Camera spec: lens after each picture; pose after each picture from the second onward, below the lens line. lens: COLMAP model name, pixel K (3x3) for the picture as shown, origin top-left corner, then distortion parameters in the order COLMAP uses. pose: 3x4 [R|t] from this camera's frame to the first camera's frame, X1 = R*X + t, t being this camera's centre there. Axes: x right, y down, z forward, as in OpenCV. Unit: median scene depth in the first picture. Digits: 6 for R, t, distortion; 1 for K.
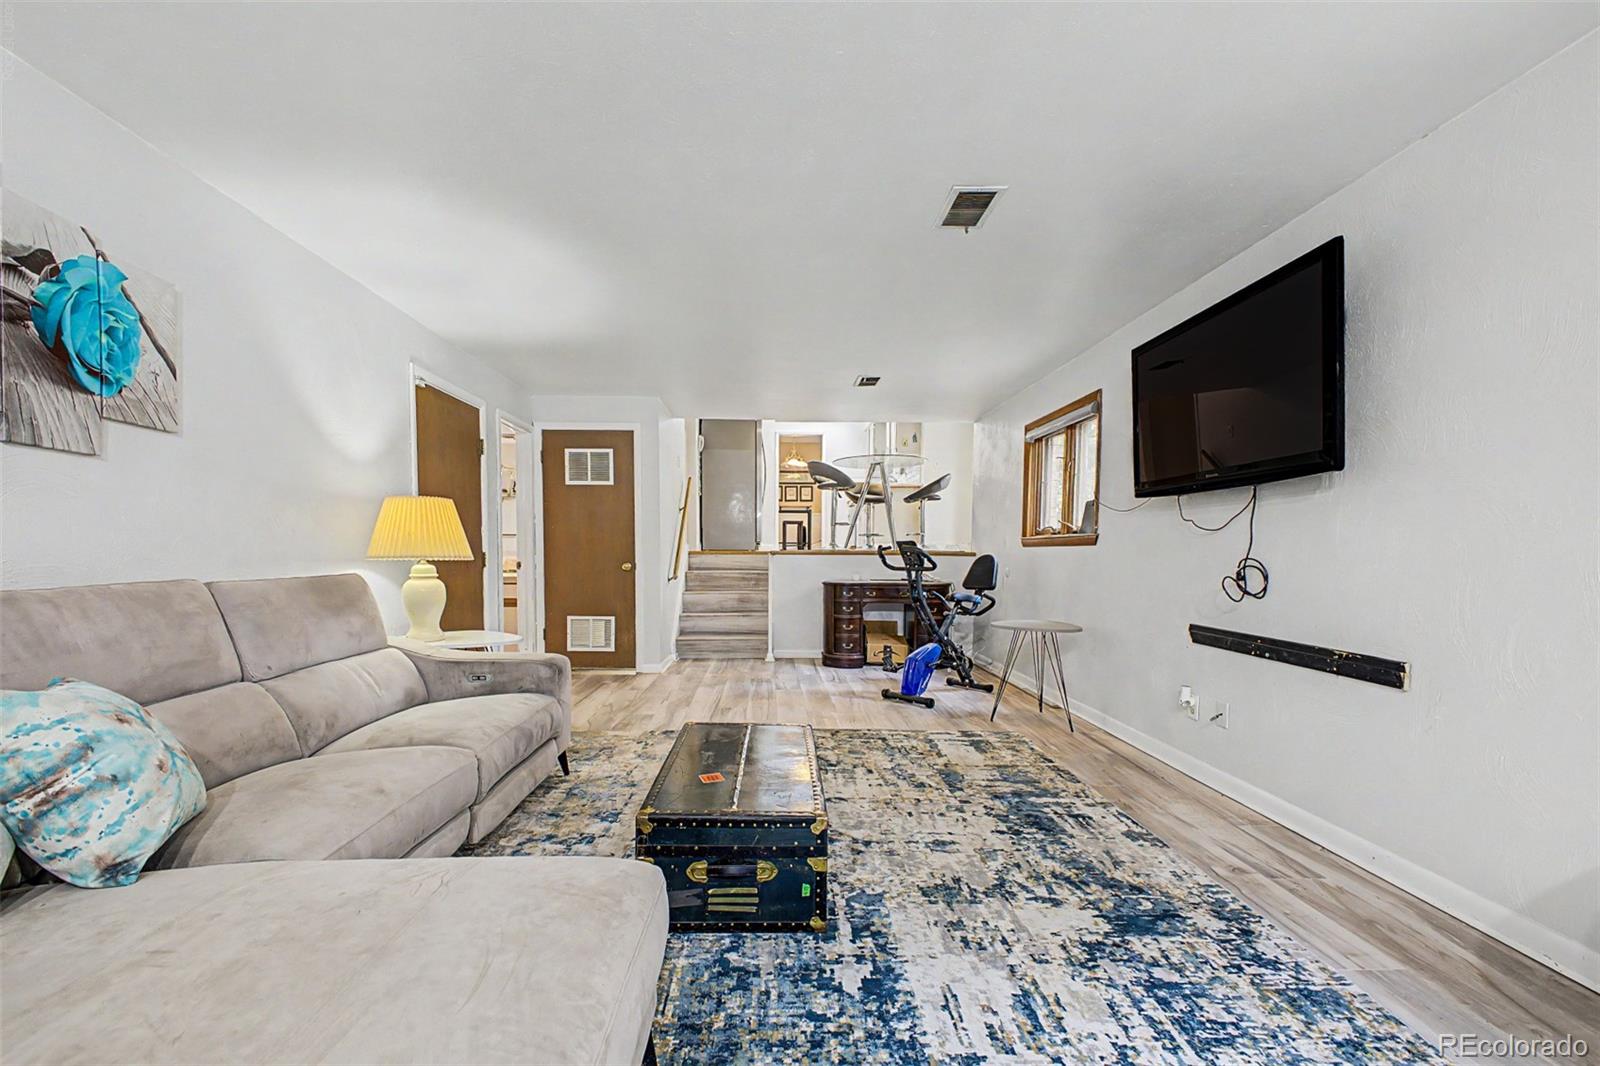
lens RADIAL K [[640.2, 0, 790.4], [0, 640.2, 546.6], [0, 0, 1]] dist [0.011859, -0.001076]
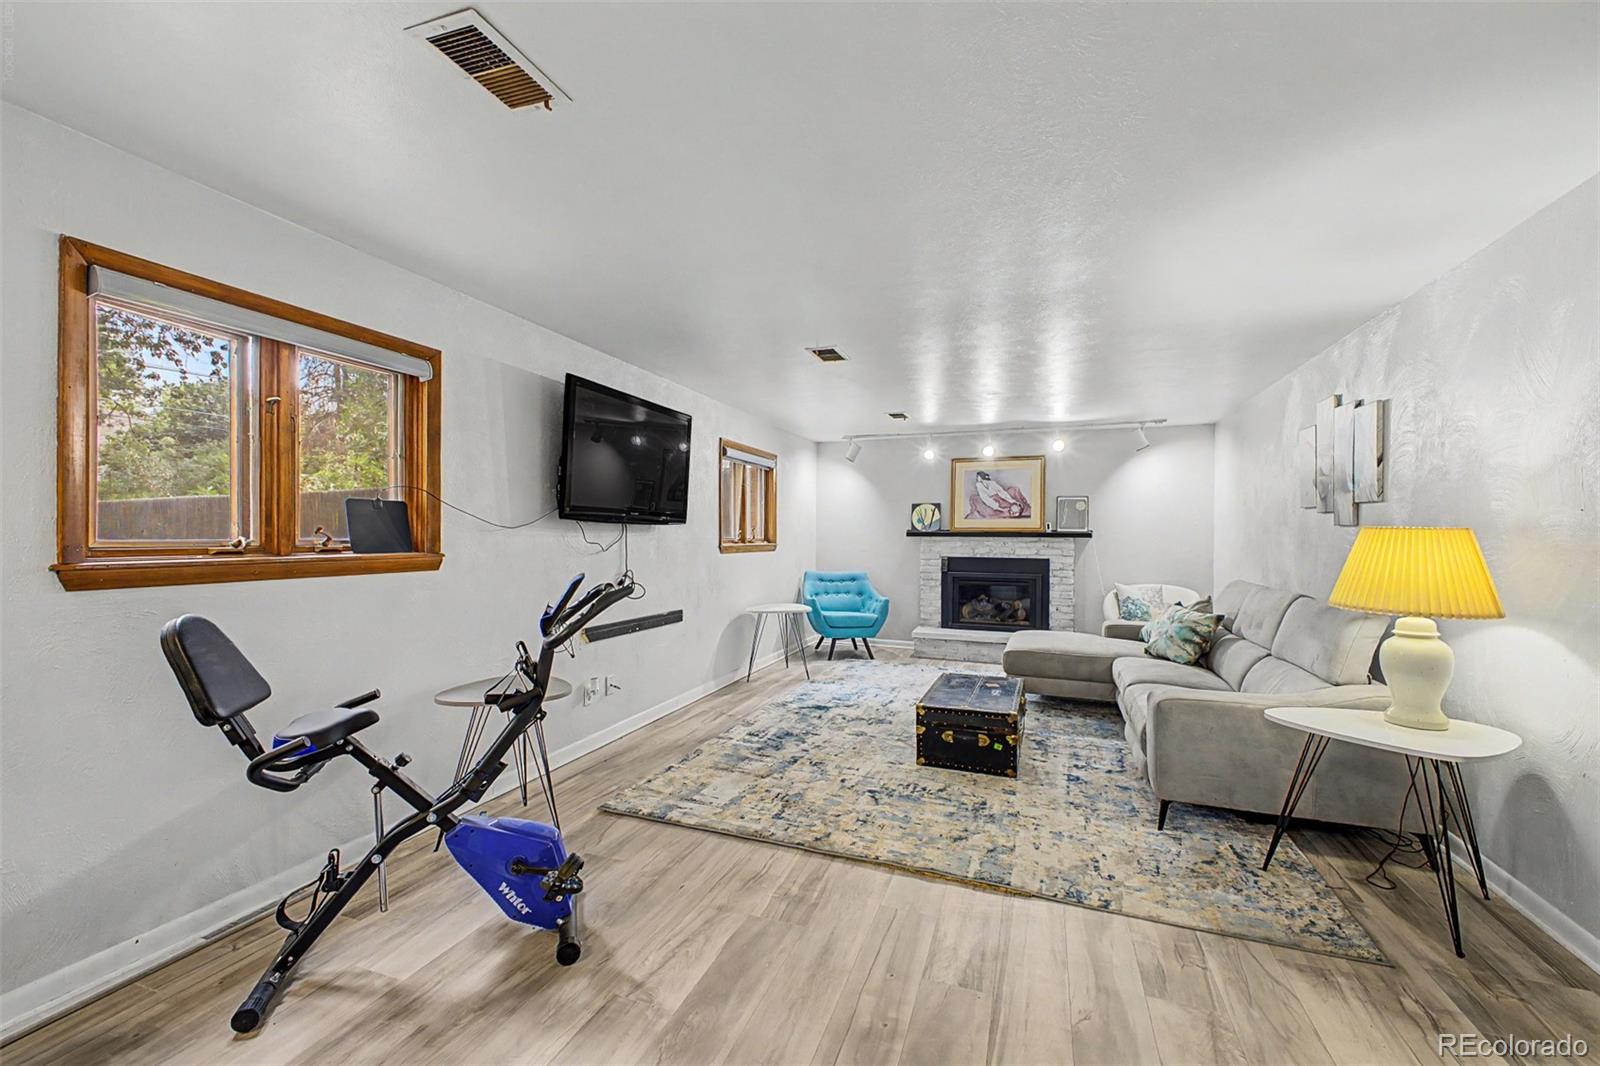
lens RADIAL K [[640.2, 0, 803.8], [0, 640.2, 530.3], [0, 0, 1]] dist [0.011859, -0.001076]
pose [[-0.924613, -0.007784, 0.380828, -0.242498], [-0.012461, 0.999874, -0.009818, -0.064948], [-0.380704, -0.013823, -0.924594, 2.211245]]
